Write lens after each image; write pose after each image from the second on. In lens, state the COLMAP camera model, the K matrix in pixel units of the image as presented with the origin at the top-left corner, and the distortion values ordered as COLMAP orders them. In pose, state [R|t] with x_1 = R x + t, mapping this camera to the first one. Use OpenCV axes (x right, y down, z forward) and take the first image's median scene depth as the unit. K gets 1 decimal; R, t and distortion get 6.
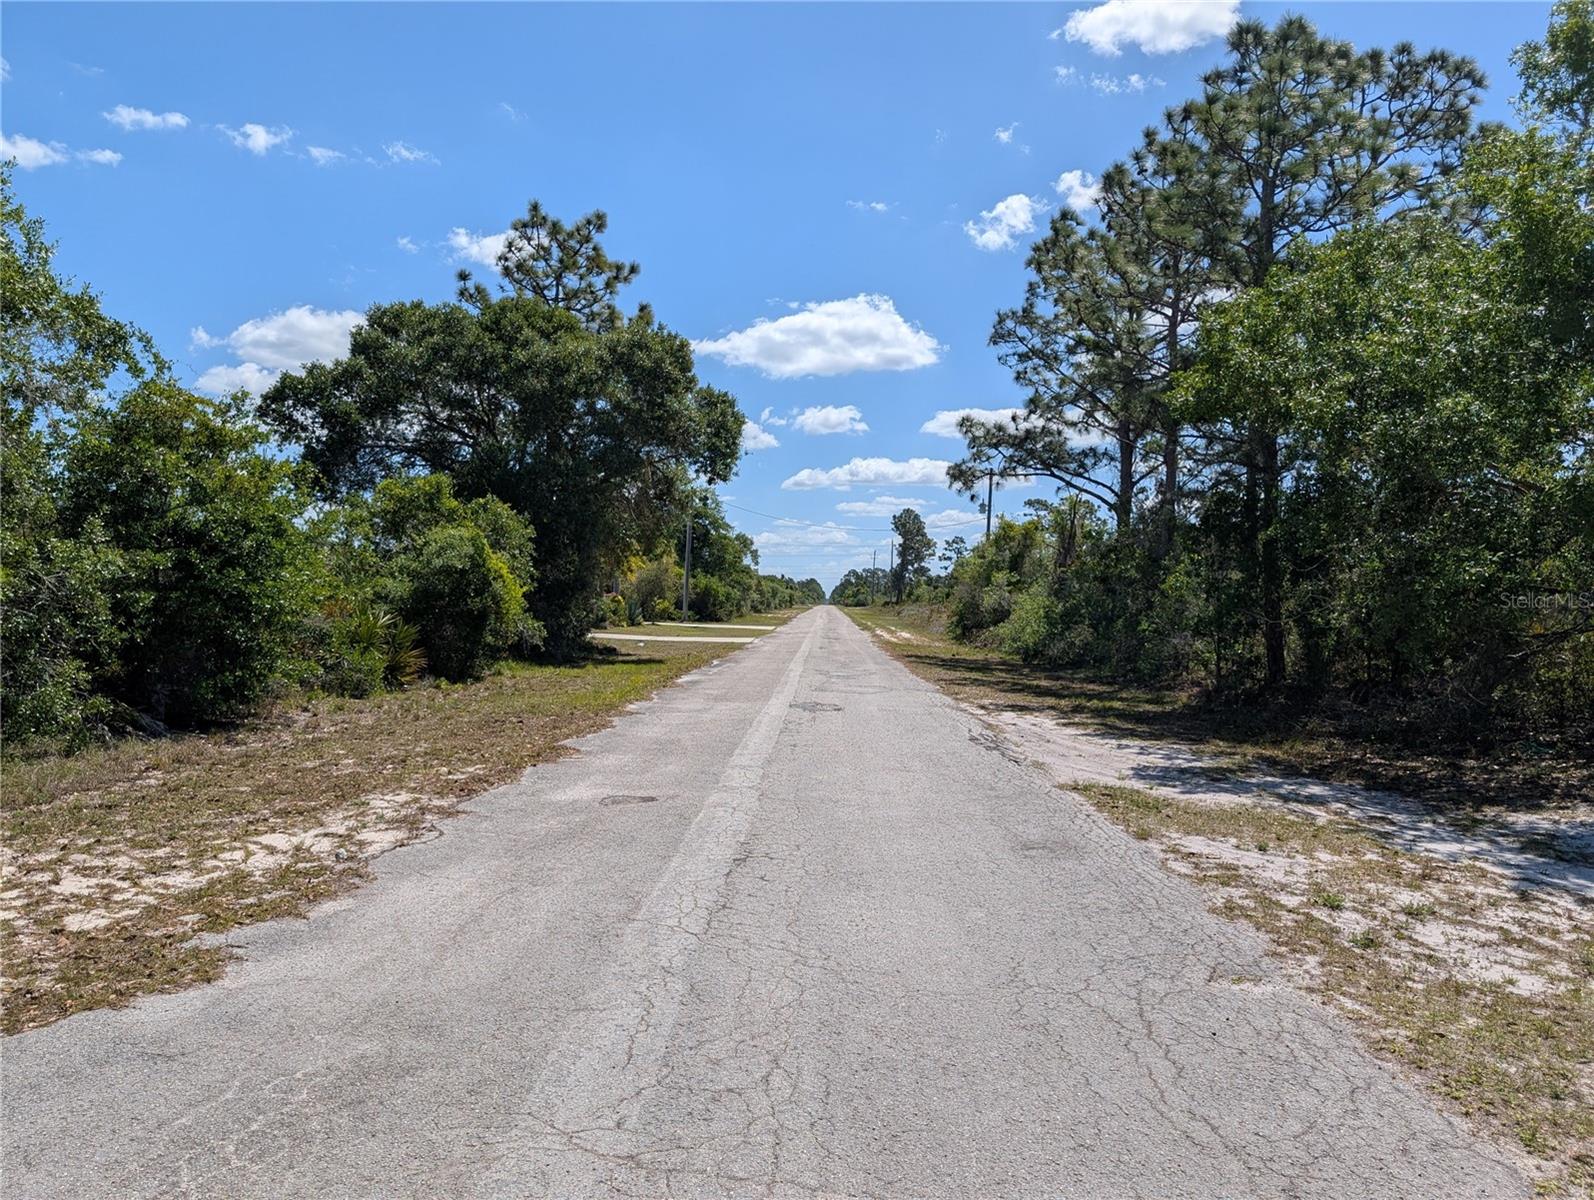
lens RADIAL K [[1123.8, 0, 797.0], [0, 1123.8, 600.0], [0, 0, 1]] dist [-0.001608, -0.004071]
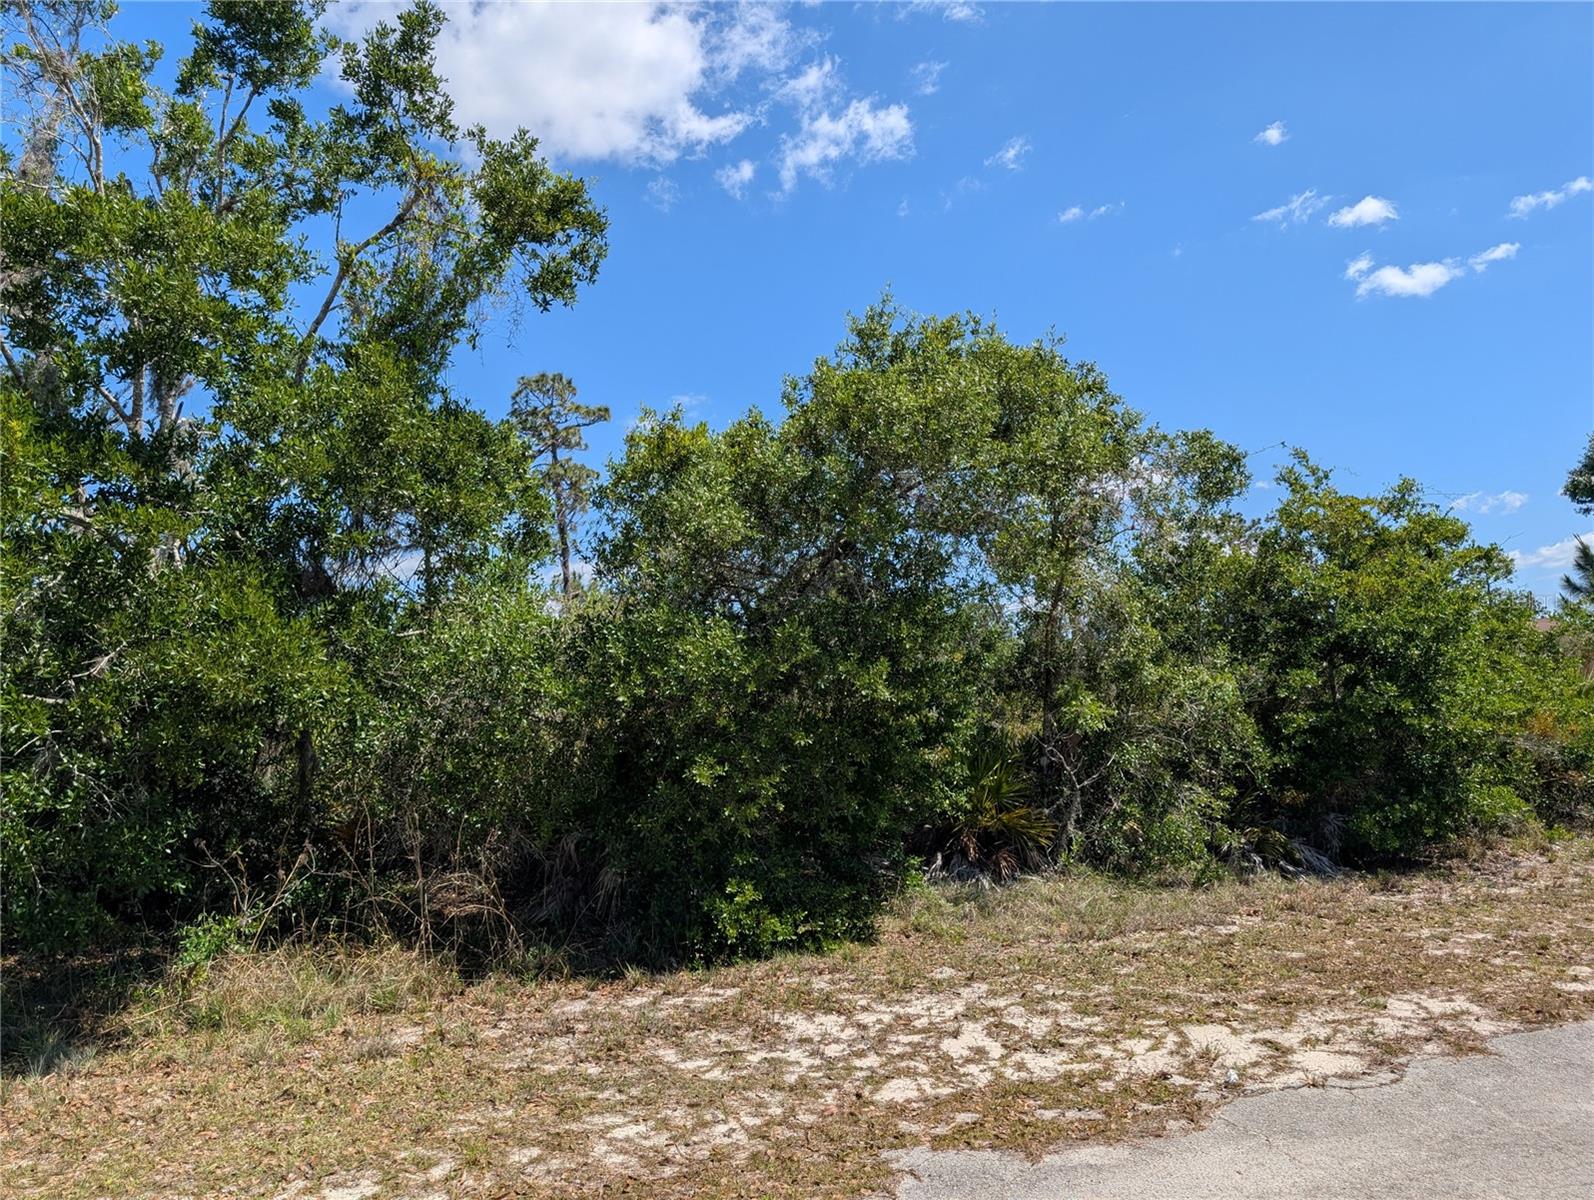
lens RADIAL K [[1123.8, 0, 797.0], [0, 1123.8, 600.0], [0, 0, 1]] dist [-0.001608, -0.004071]
pose [[0.394096, -0.111488, -0.912282, 0.111882], [0.034369, 0.993709, -0.106592, -0.014622], [0.918426, 0.010654, 0.395448, 0.245039]]
